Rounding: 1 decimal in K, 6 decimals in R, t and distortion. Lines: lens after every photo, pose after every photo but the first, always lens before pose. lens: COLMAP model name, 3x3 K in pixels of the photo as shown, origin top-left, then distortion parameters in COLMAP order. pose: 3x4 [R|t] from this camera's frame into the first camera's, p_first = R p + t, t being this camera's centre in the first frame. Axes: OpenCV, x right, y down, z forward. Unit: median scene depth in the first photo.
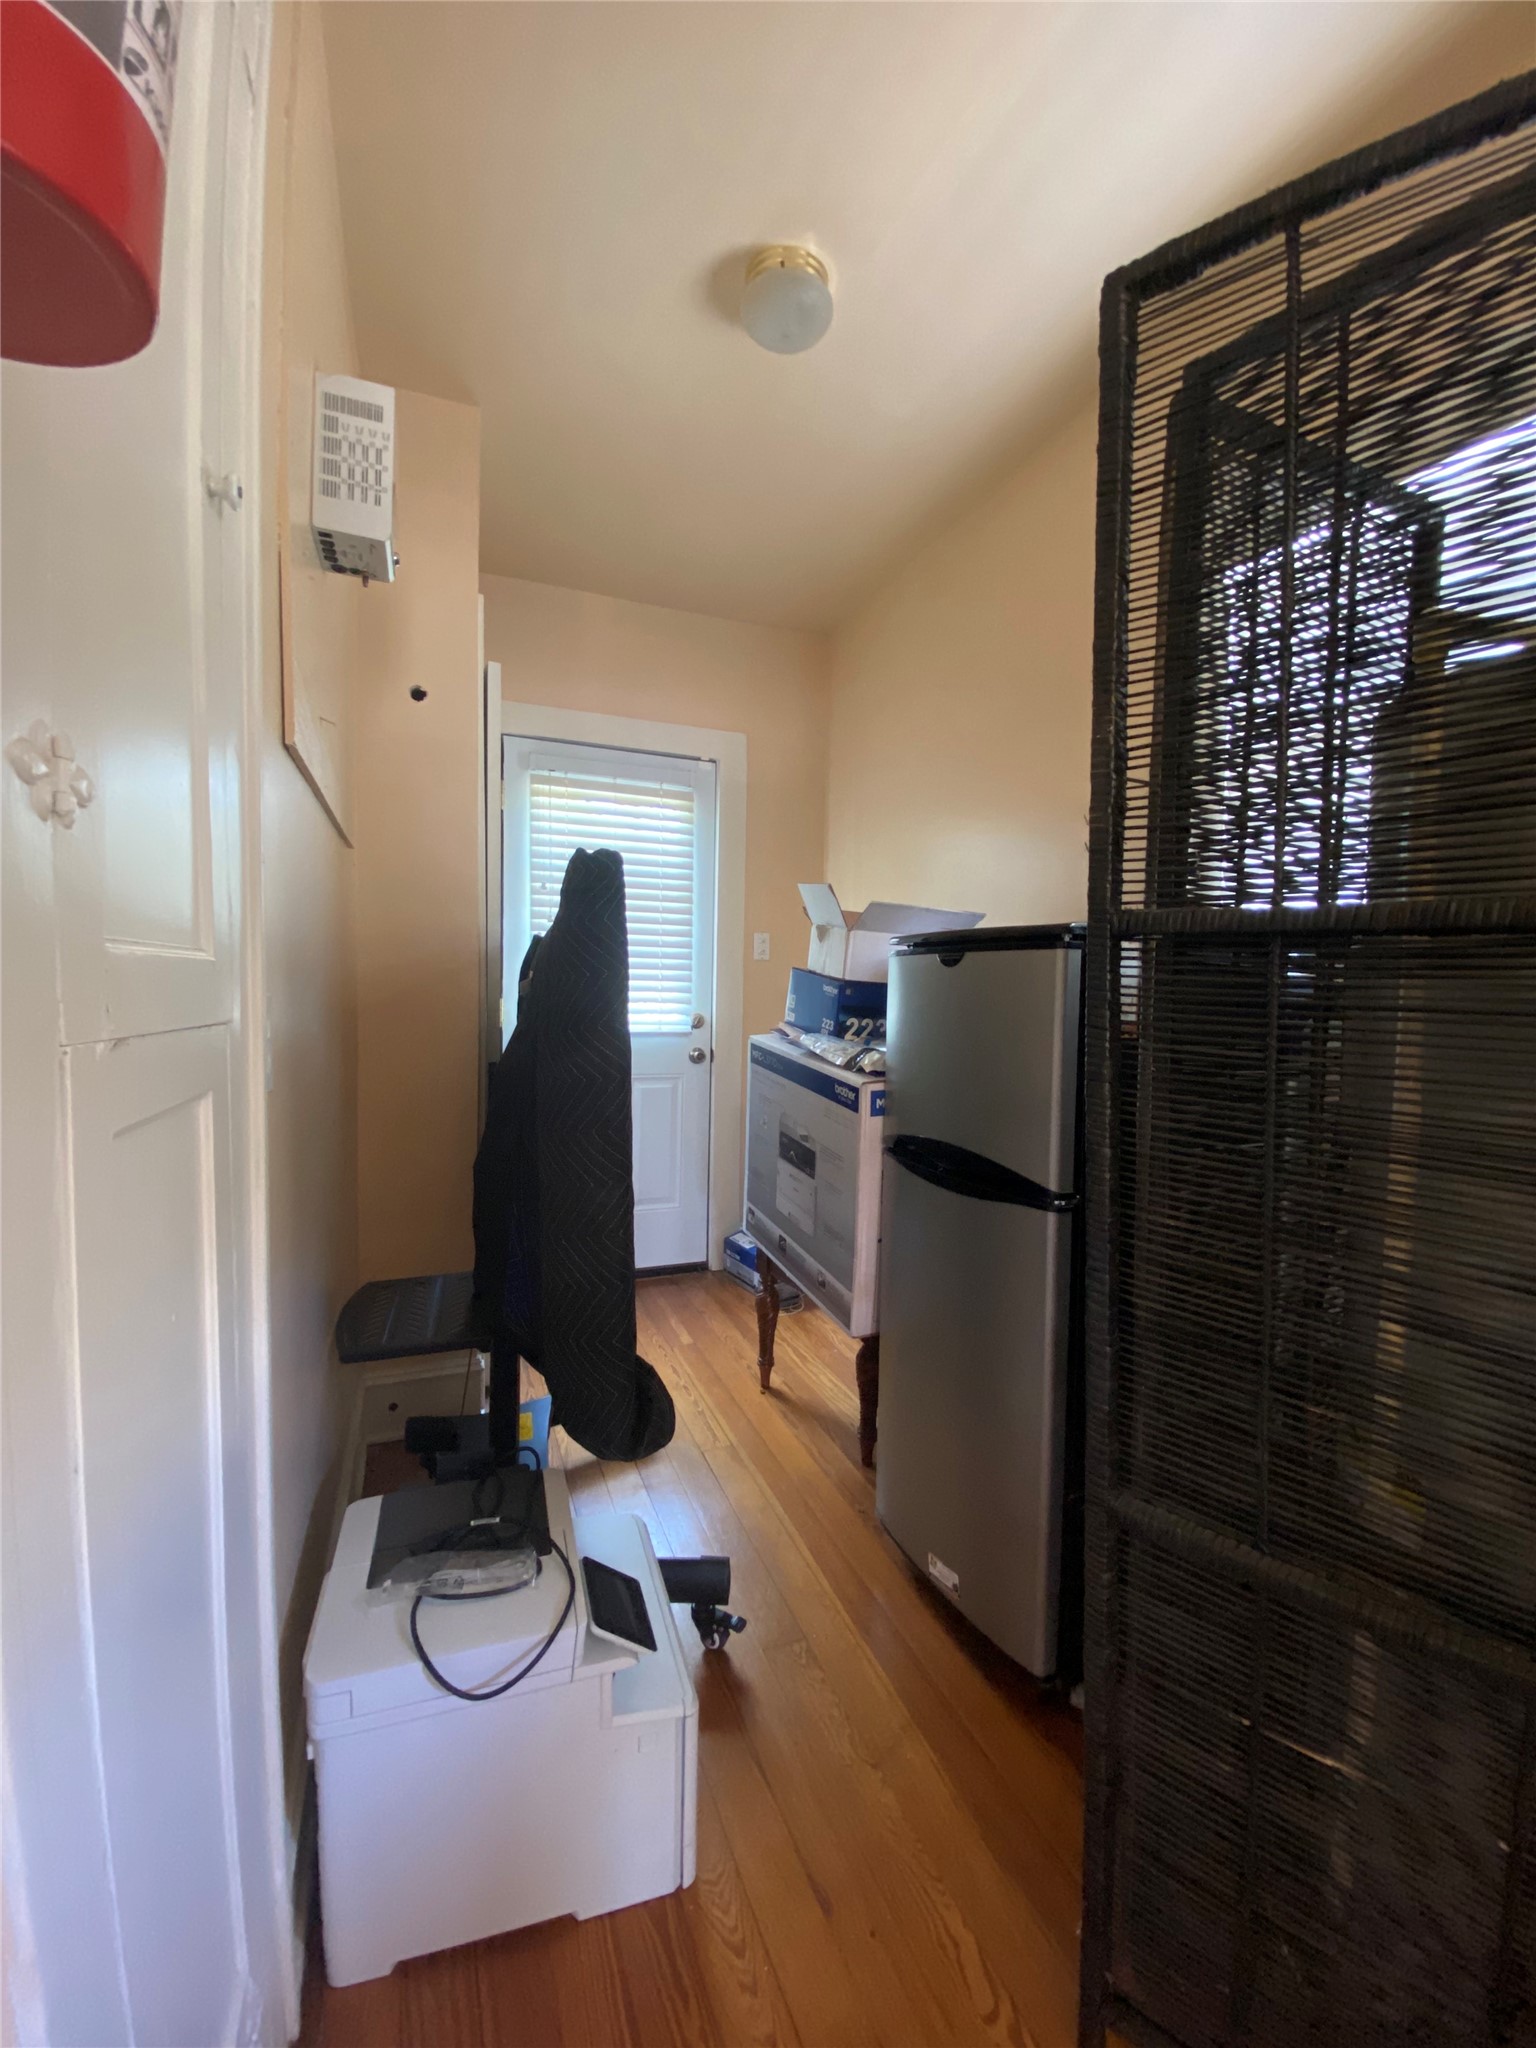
lens RADIAL K [[833.0, 0, 772.3], [0, 833.0, 1033.0], [0, 0, 1]] dist [0.002212, -0.012629]
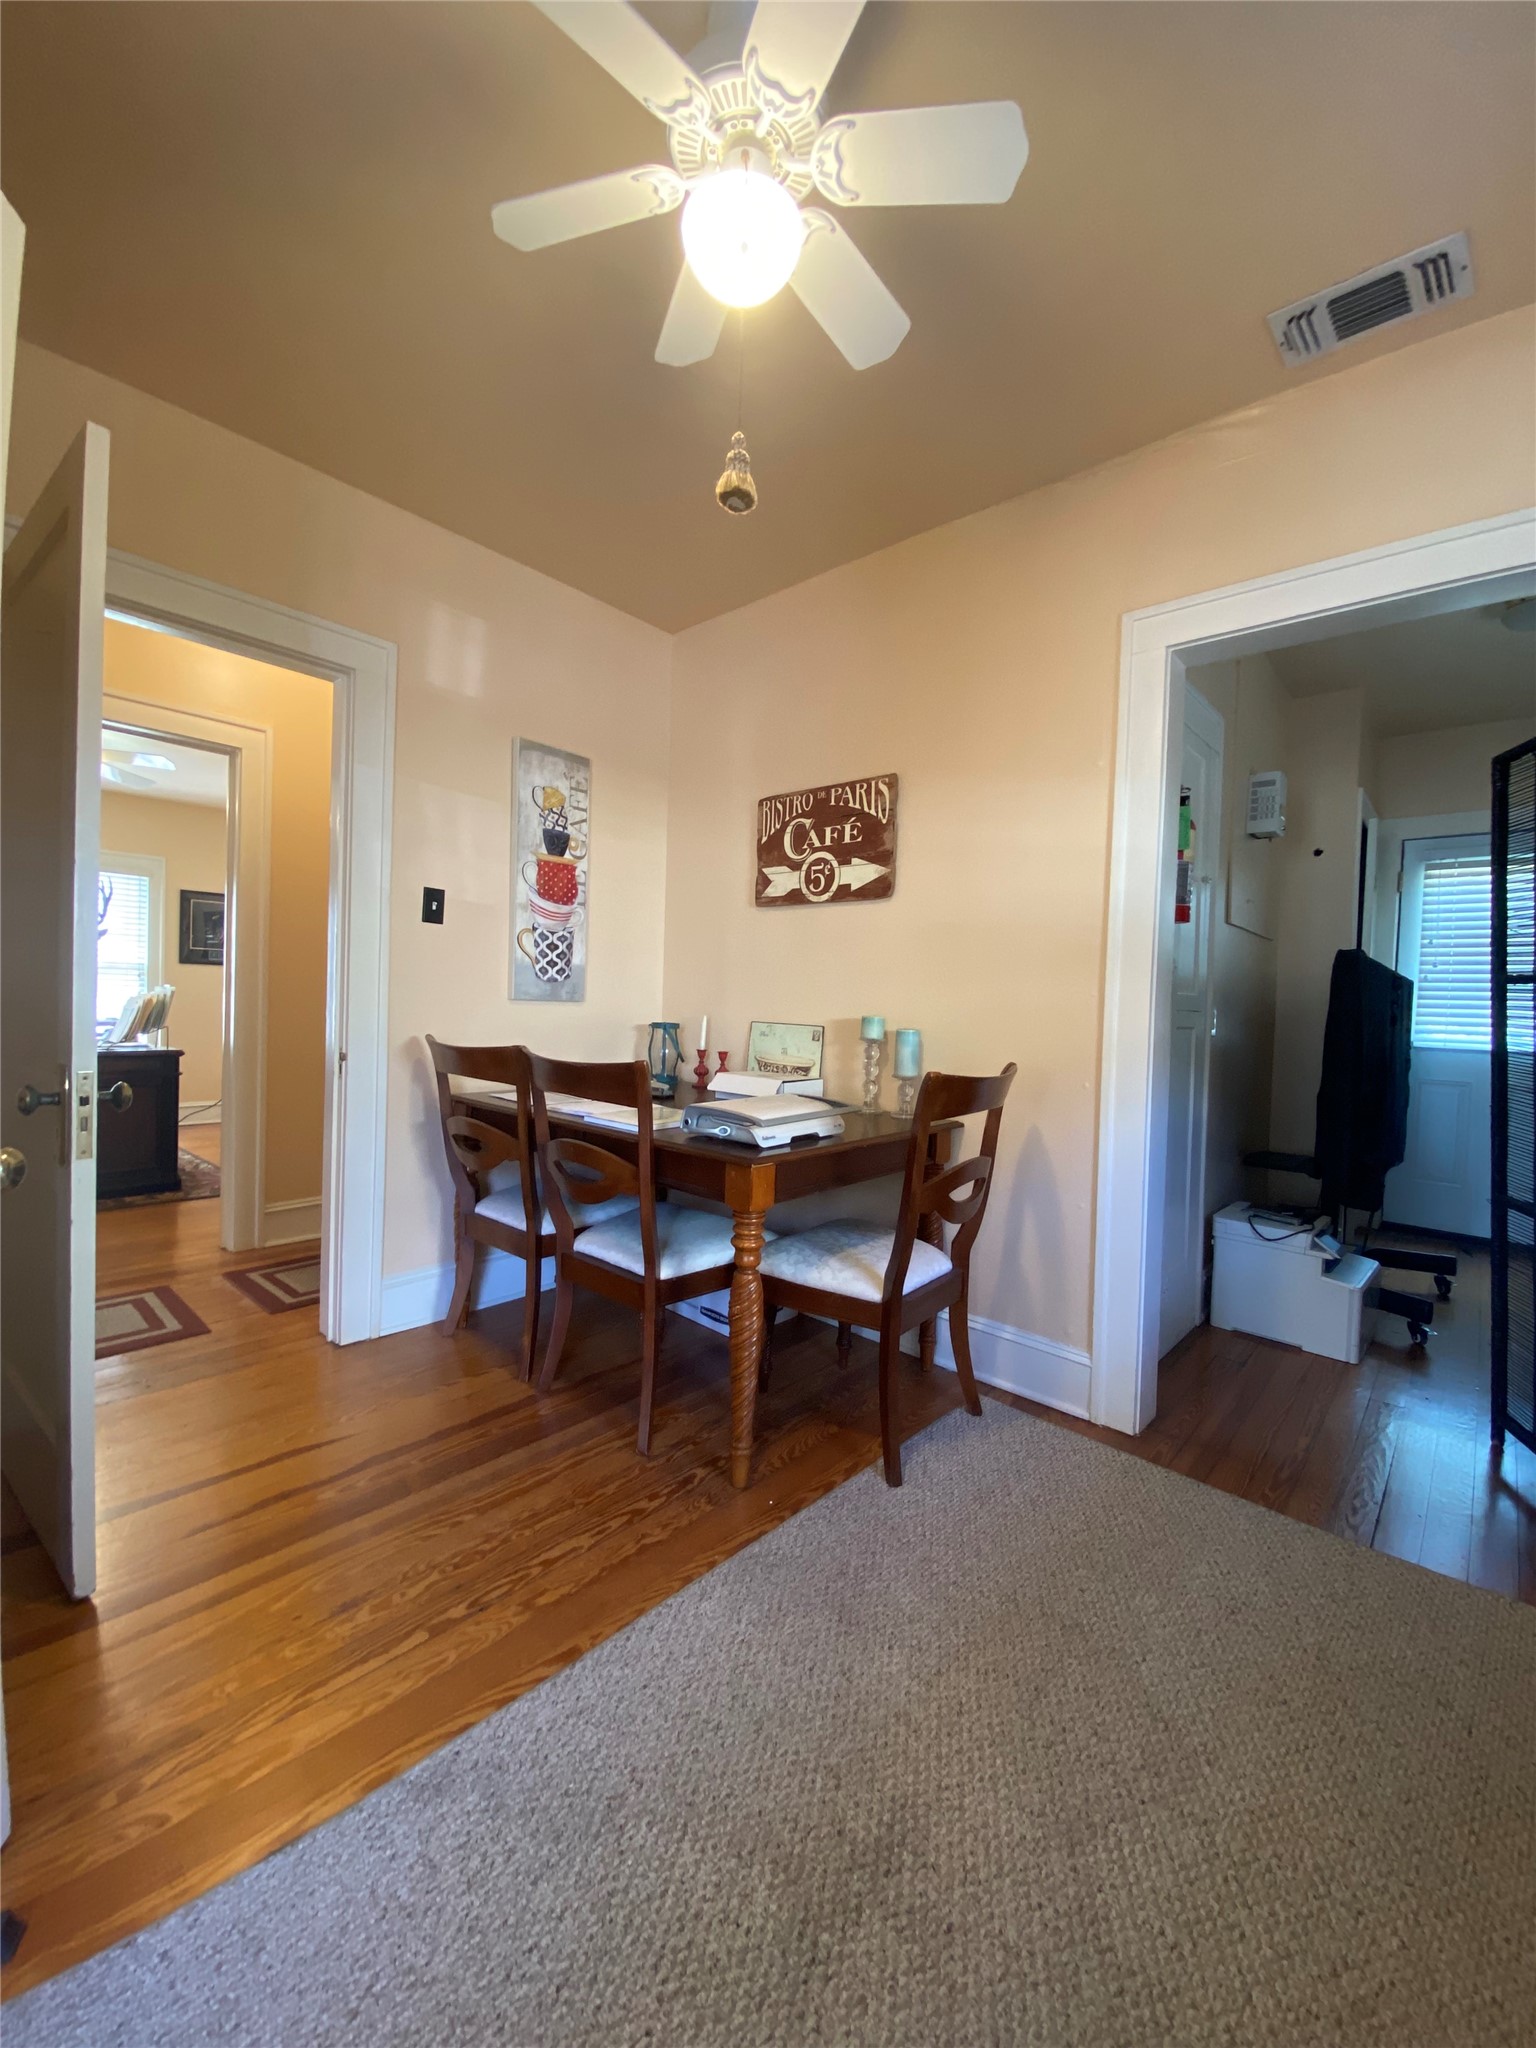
lens RADIAL K [[833.0, 0, 771.7], [0, 833.0, 1020.9], [0, 0, 1]] dist [0.002212, -0.012629]
pose [[0.467780, 0.029463, -0.883354, 0.762695], [-0.076411, 0.997050, -0.007208, 0.084793], [0.880536, 0.070870, 0.468652, -1.062752]]
